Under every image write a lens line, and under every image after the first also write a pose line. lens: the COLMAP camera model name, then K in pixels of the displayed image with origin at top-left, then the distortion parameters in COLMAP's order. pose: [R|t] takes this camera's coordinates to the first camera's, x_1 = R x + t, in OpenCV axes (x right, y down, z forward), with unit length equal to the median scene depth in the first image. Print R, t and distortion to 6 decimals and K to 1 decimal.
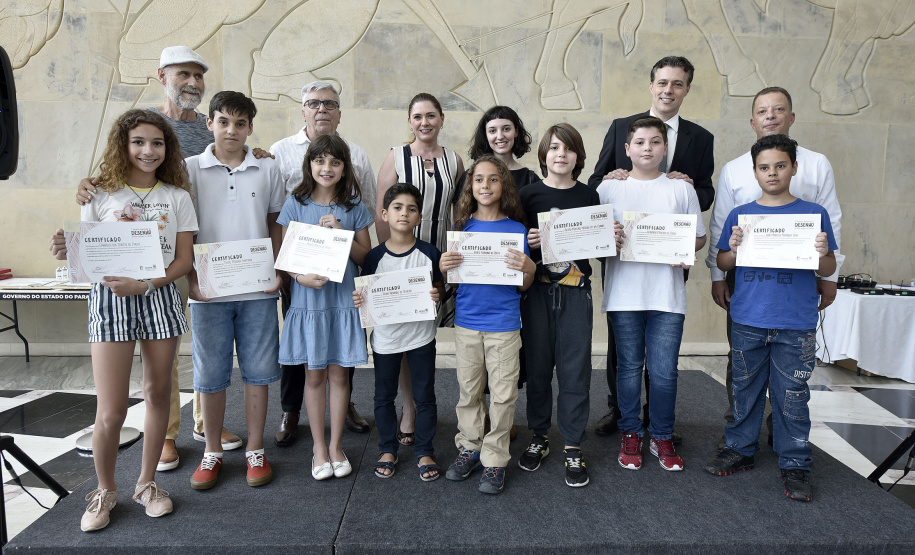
lens RADIAL K [[671.3, 0, 465.7], [0, 671.3, 279.2], [0, 0, 1]] dist [0.005047, -0.013778]
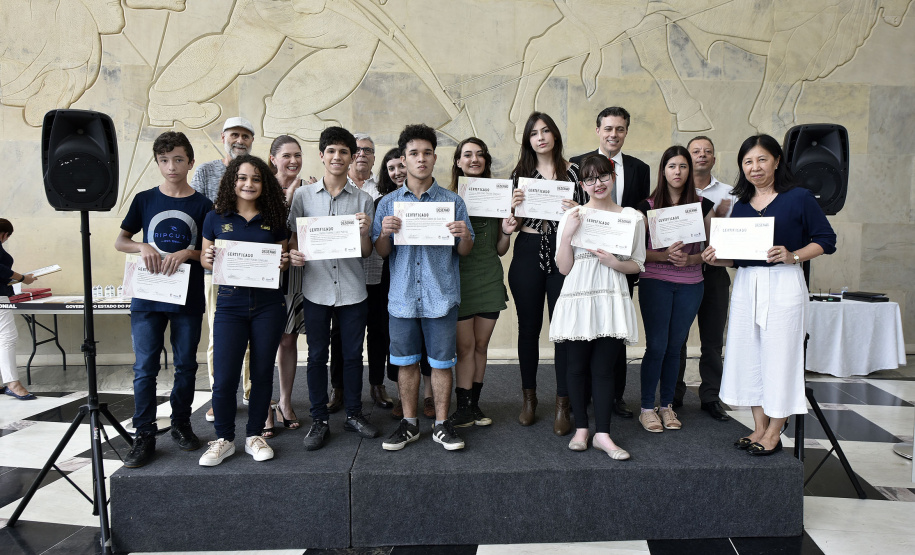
lens RADIAL K [[671.3, 0, 468.8], [0, 671.3, 277.0], [0, 0, 1]] dist [0.005047, -0.013778]
pose [[0.999794, -0.012180, 0.016263, 0.010993], [0.012809, 0.999151, -0.039151, 0.019125], [-0.015772, 0.039351, 0.999101, -0.146649]]
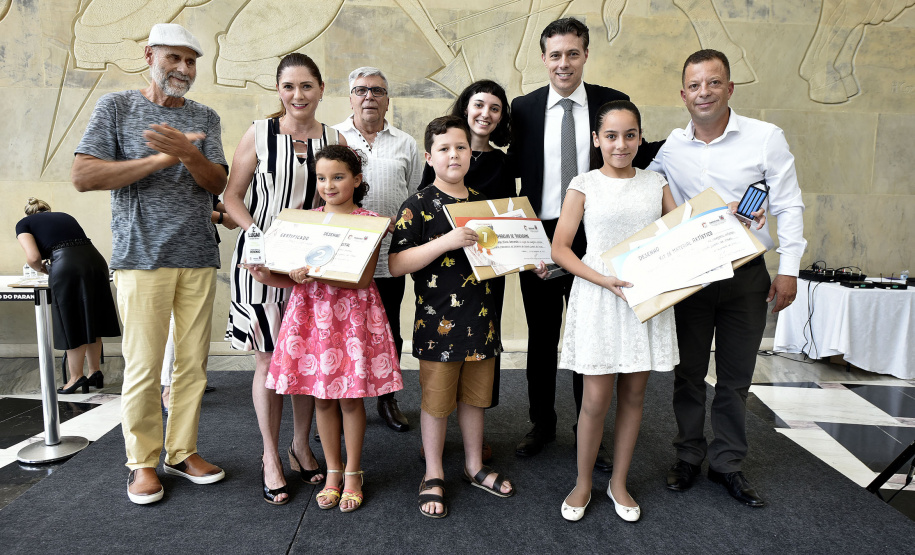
lens RADIAL K [[671.3, 0, 468.8], [0, 671.3, 278.6], [0, 0, 1]] dist [0.005047, -0.013778]
pose [[0.999717, -0.004864, 0.023269, 0.013427], [0.004625, 0.999936, 0.010291, -0.003943], [-0.023317, -0.010180, 0.999676, 0.041541]]
